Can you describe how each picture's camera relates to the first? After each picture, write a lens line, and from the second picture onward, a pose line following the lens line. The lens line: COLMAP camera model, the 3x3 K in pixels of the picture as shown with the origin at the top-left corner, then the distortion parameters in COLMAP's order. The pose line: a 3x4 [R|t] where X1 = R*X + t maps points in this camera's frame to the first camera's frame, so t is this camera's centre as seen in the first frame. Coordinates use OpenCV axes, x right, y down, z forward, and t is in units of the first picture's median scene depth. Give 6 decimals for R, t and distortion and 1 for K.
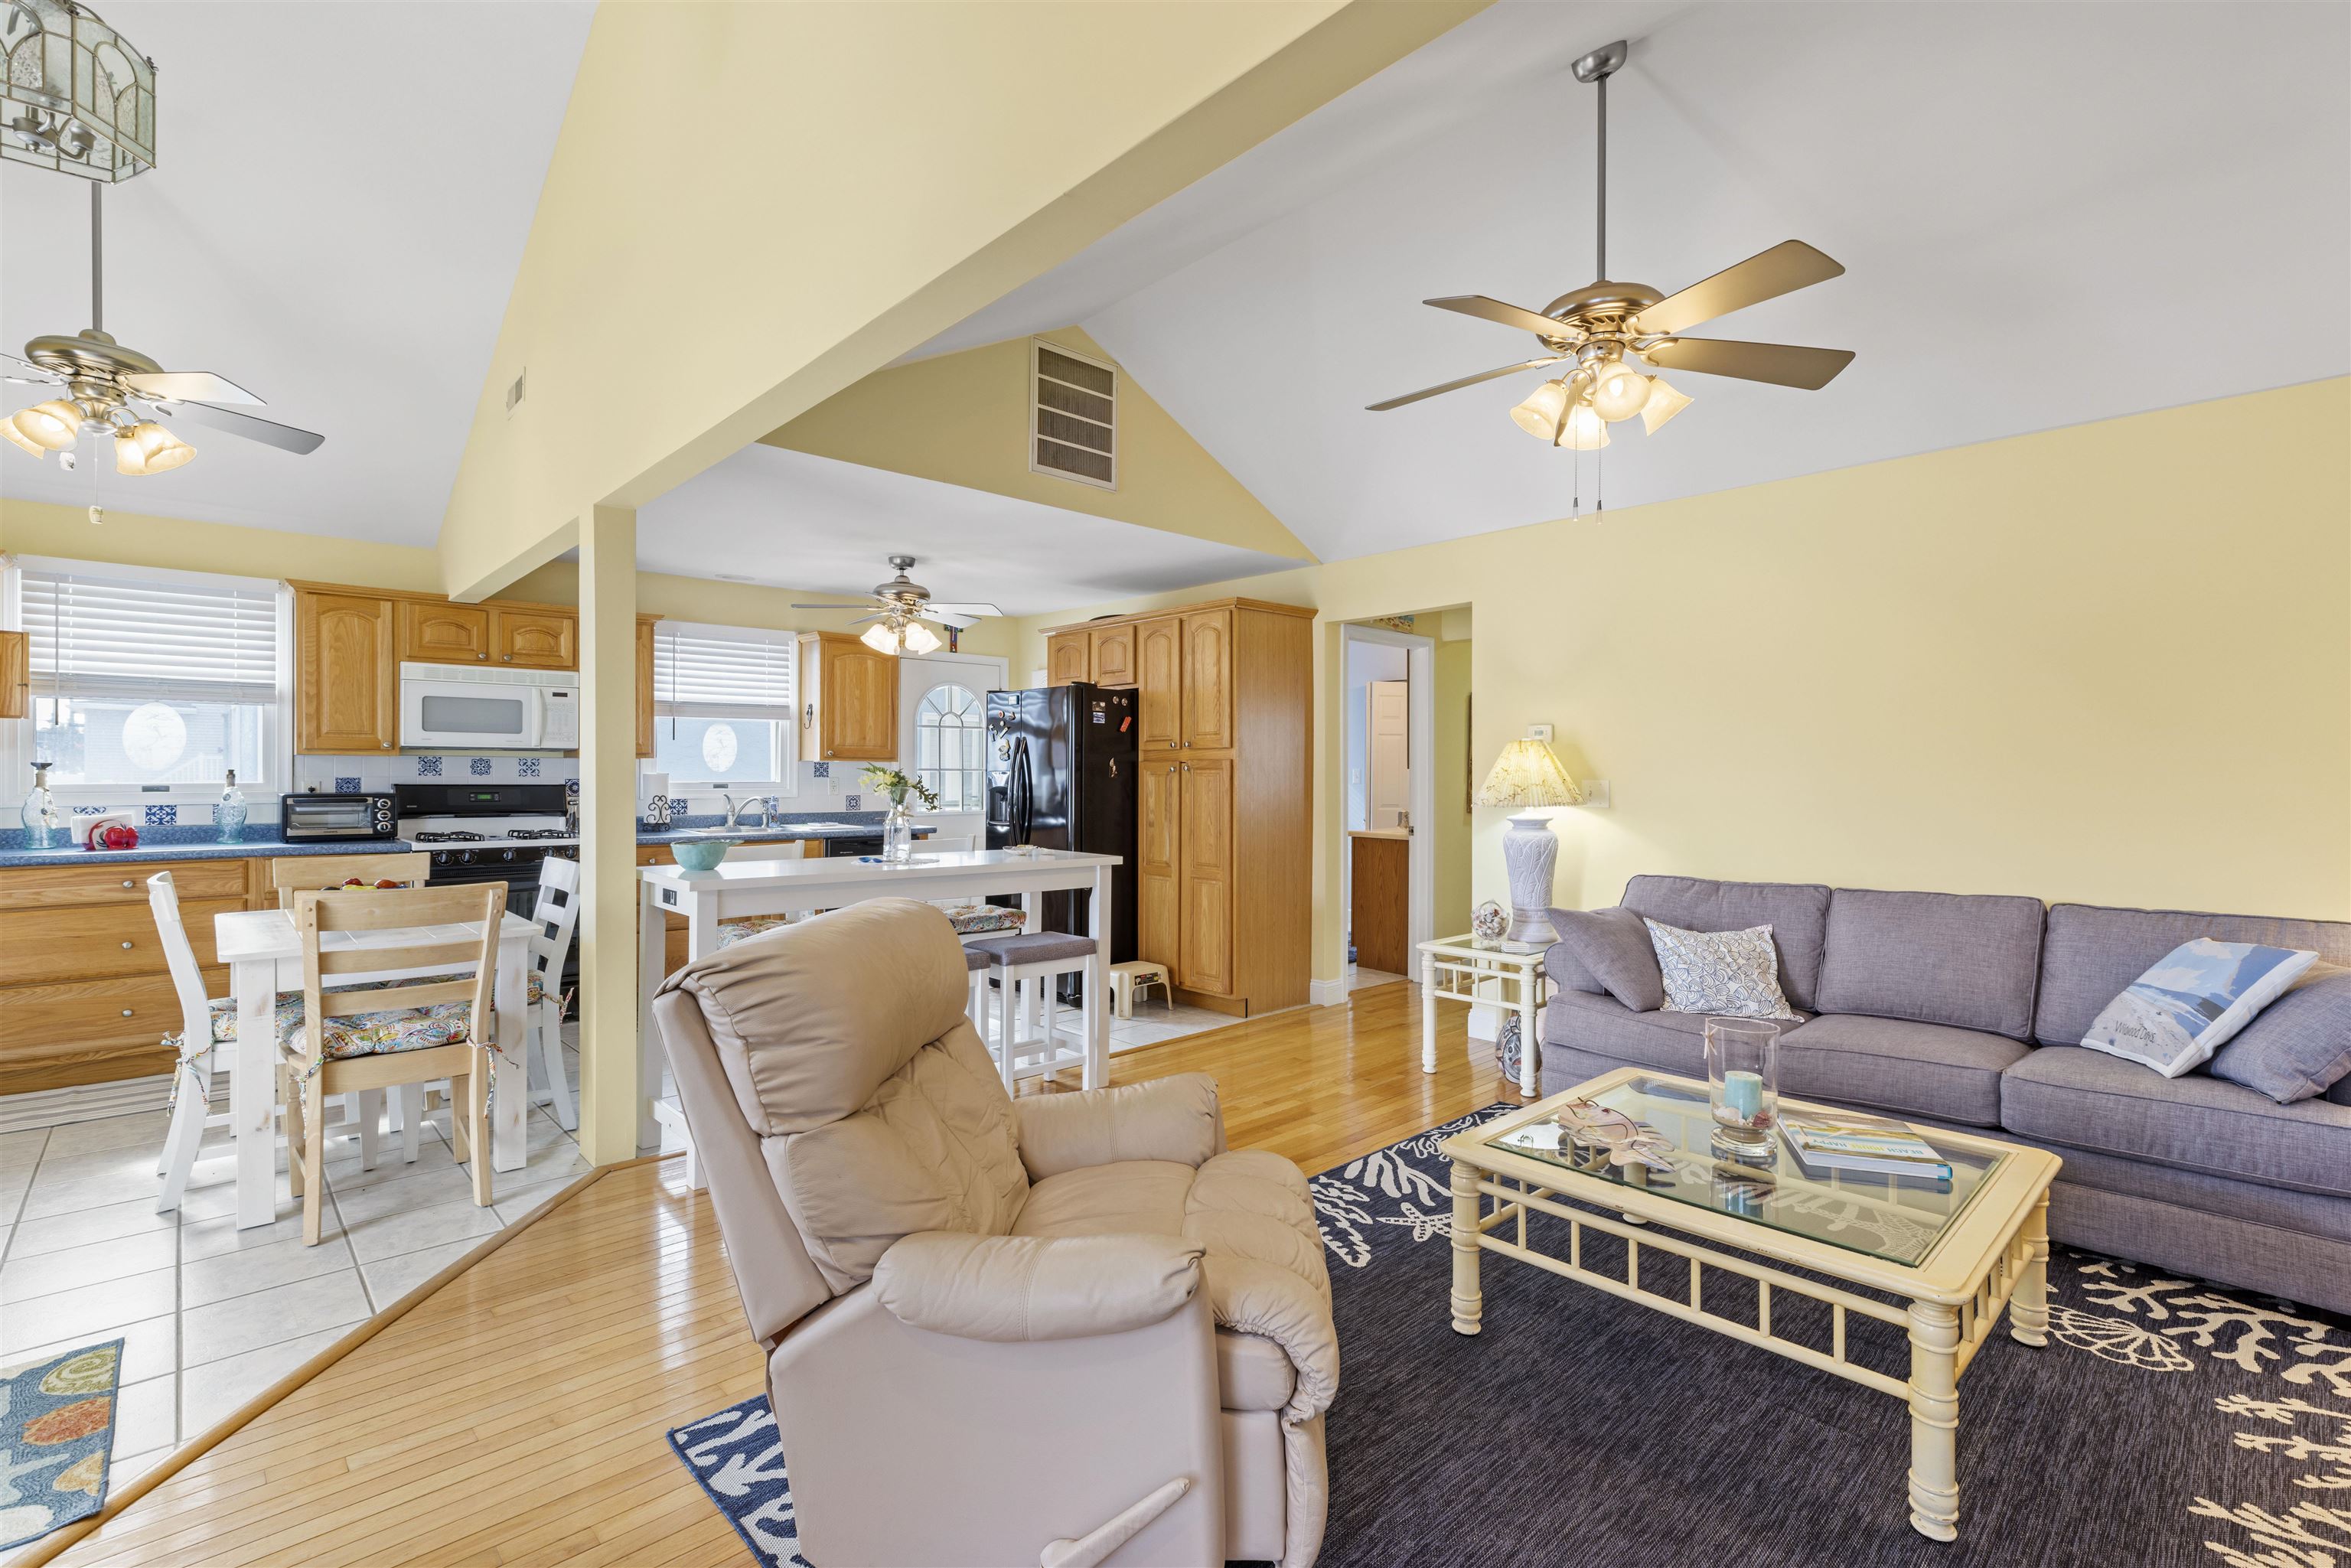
lens RADIAL K [[1053.3, 0, 1175.5], [0, 1053.3, 784.0], [0, 0, 1]] dist [0.001949, 0.000085]
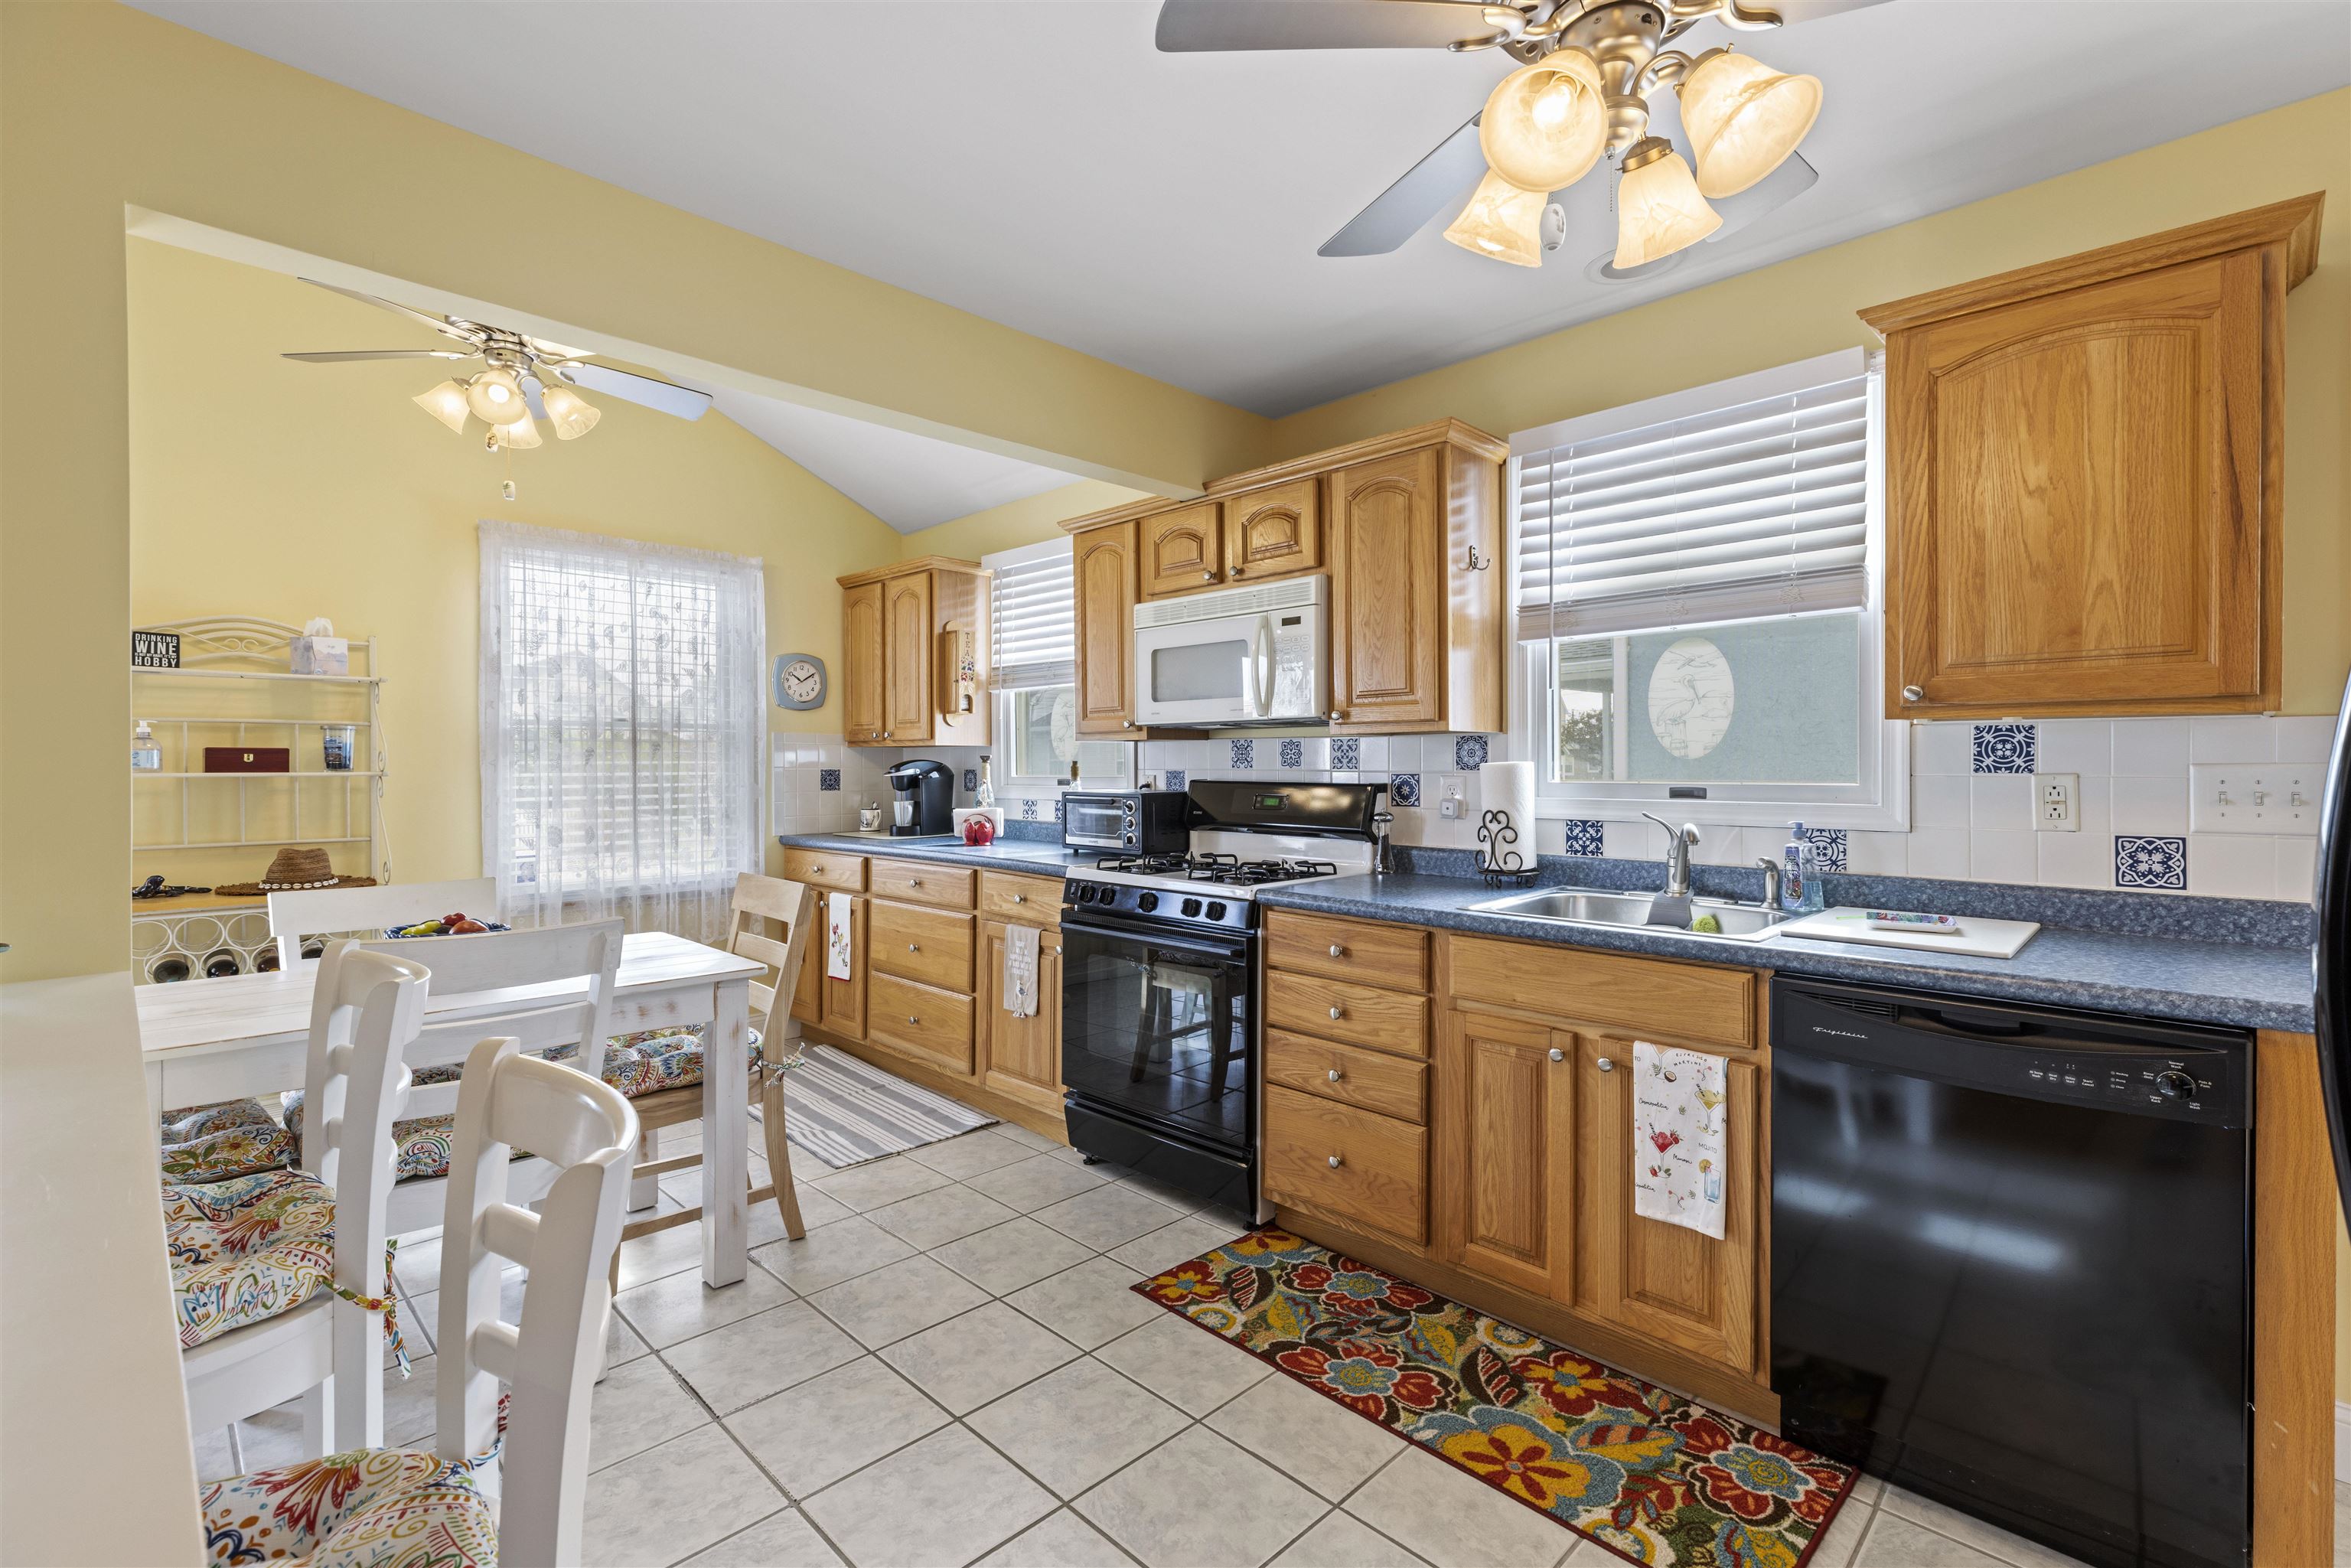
lens RADIAL K [[1040.8, 0, 1172.2], [0, 1040.8, 770.0], [0, 0, 1]] dist [0.000248, -0.000048]
pose [[0.038223, -0.000674, -0.999269, -0.040677], [-0.009698, 0.999952, -0.001046, -0.005573], [0.999222, 0.009731, 0.038214, 0.921400]]
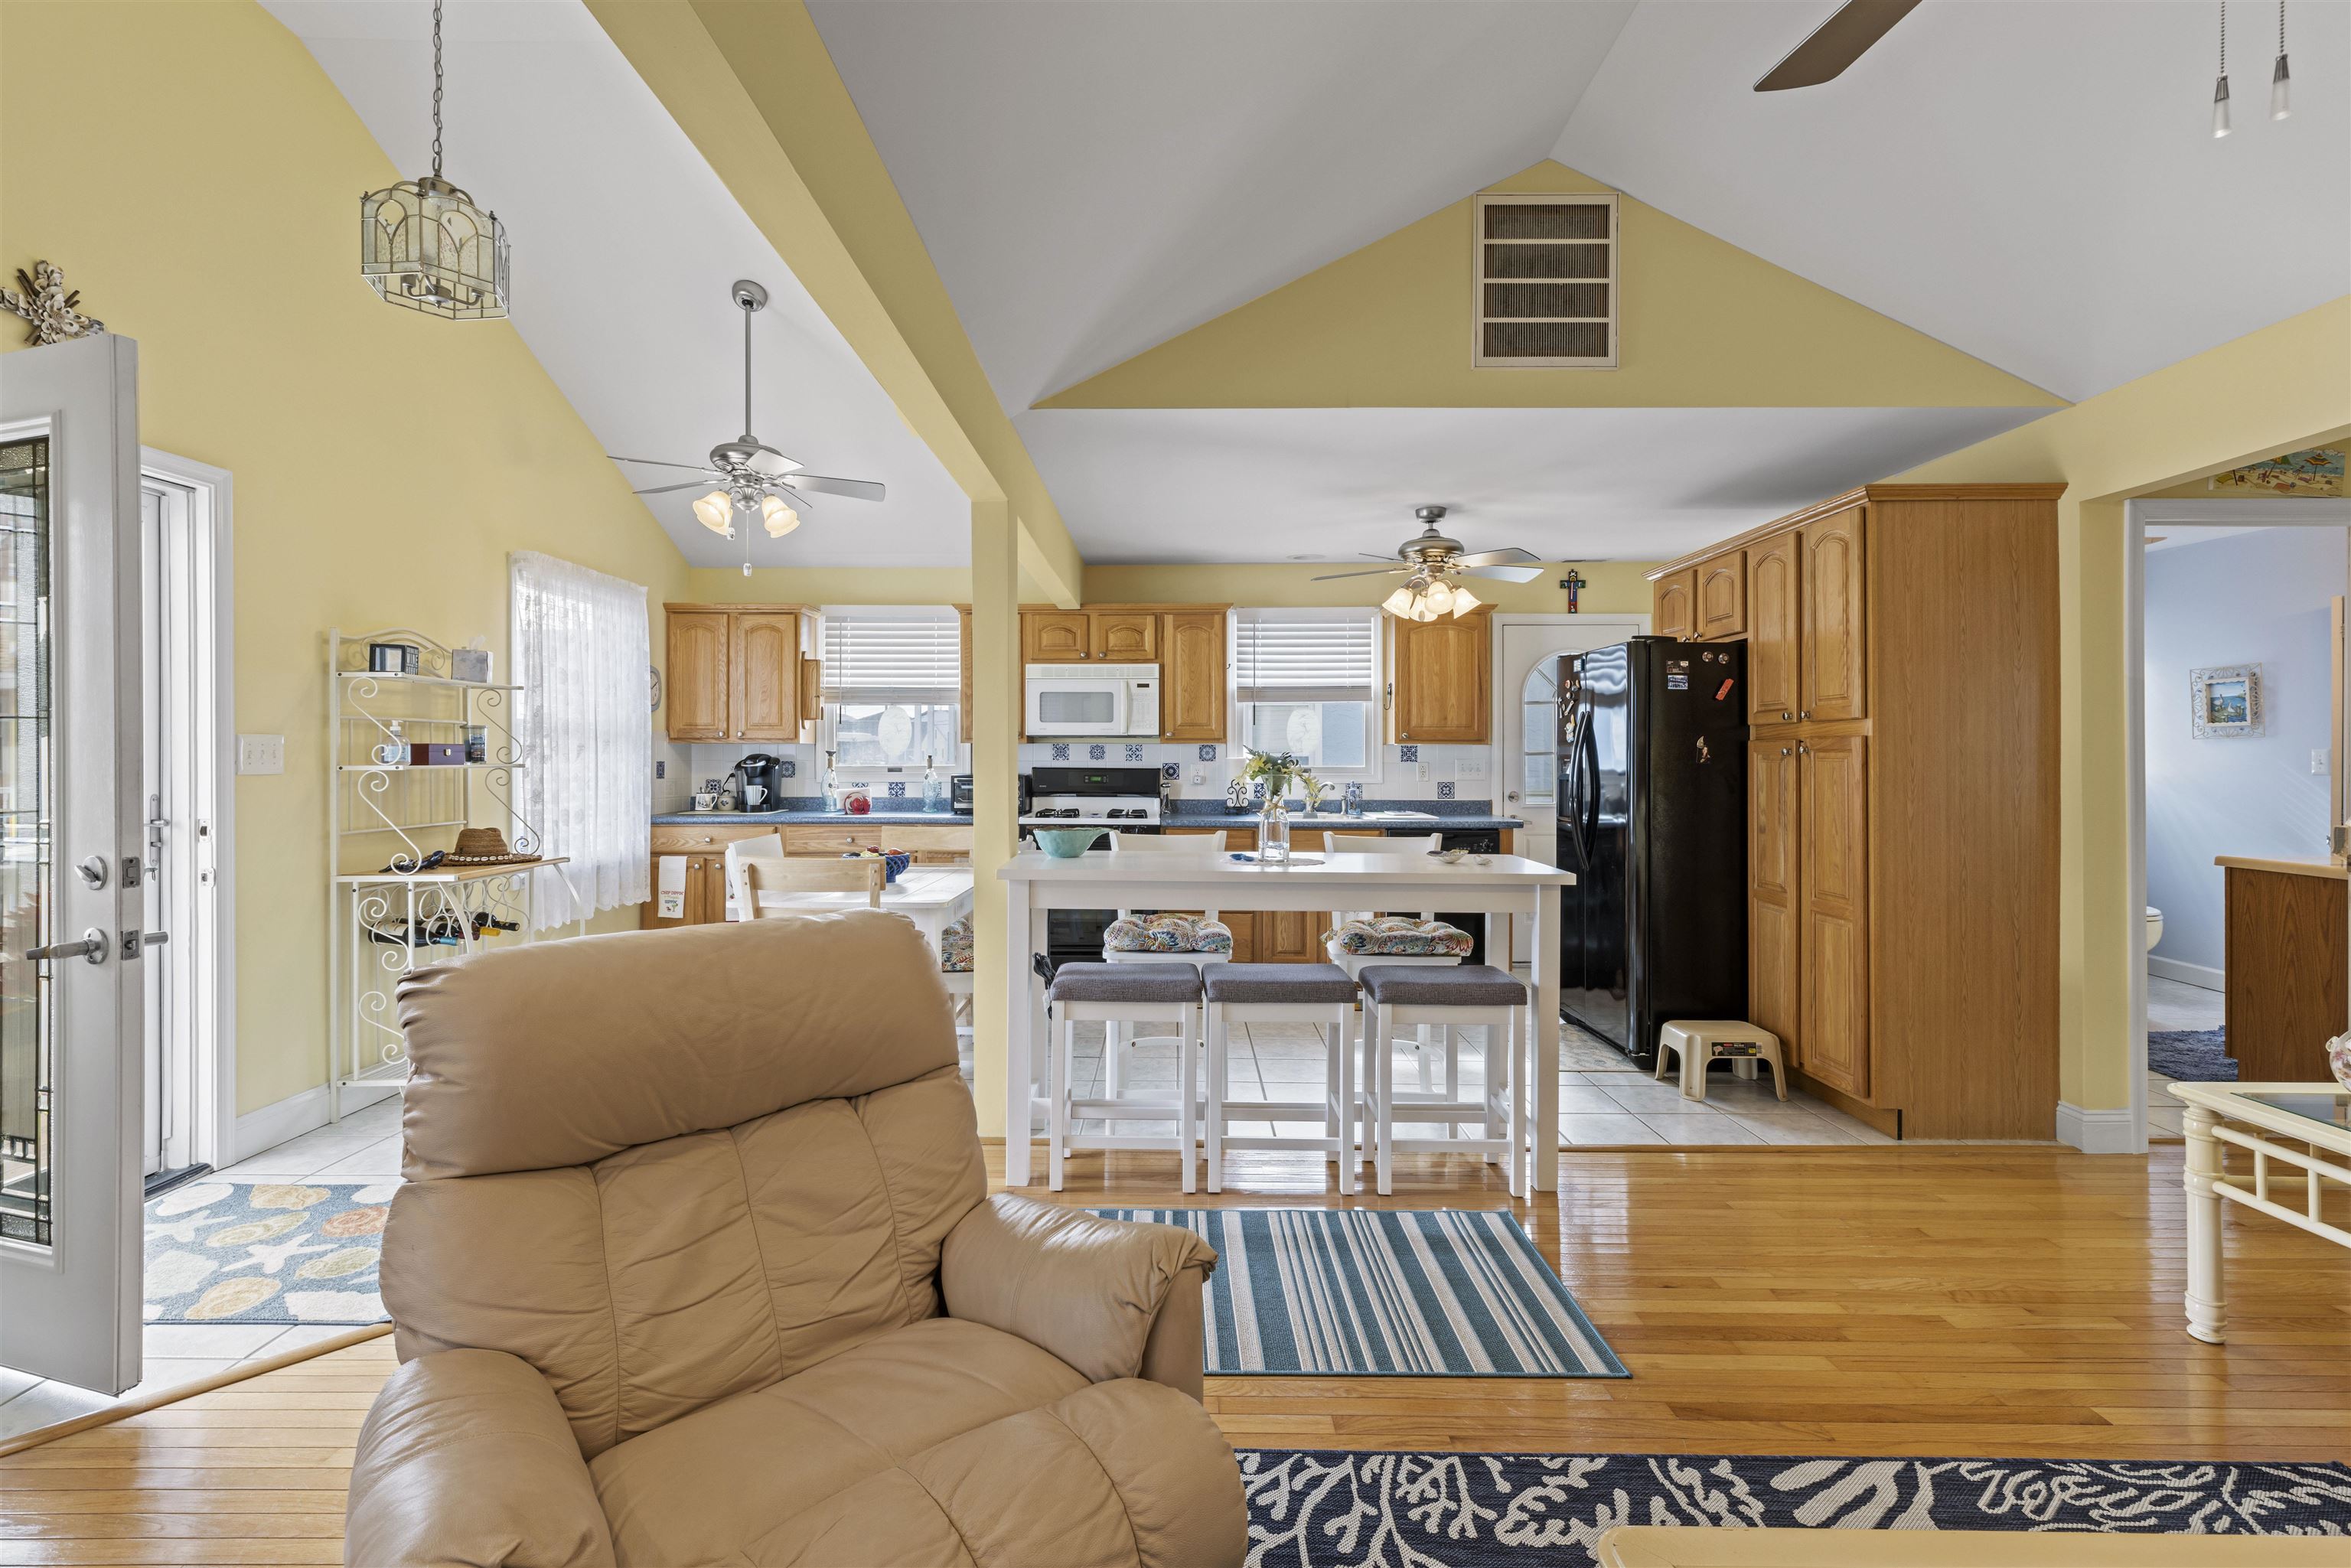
lens RADIAL K [[1067.9, 0, 1166.5], [0, 1067.9, 760.5], [0, 0, 1]] dist [0.001119, 0.000490]
pose [[0.724432, 0.000692, -0.689346, 0.192409], [-0.005256, 0.999976, -0.004520, -0.002910], [0.689326, 0.006897, 0.724419, 0.221068]]
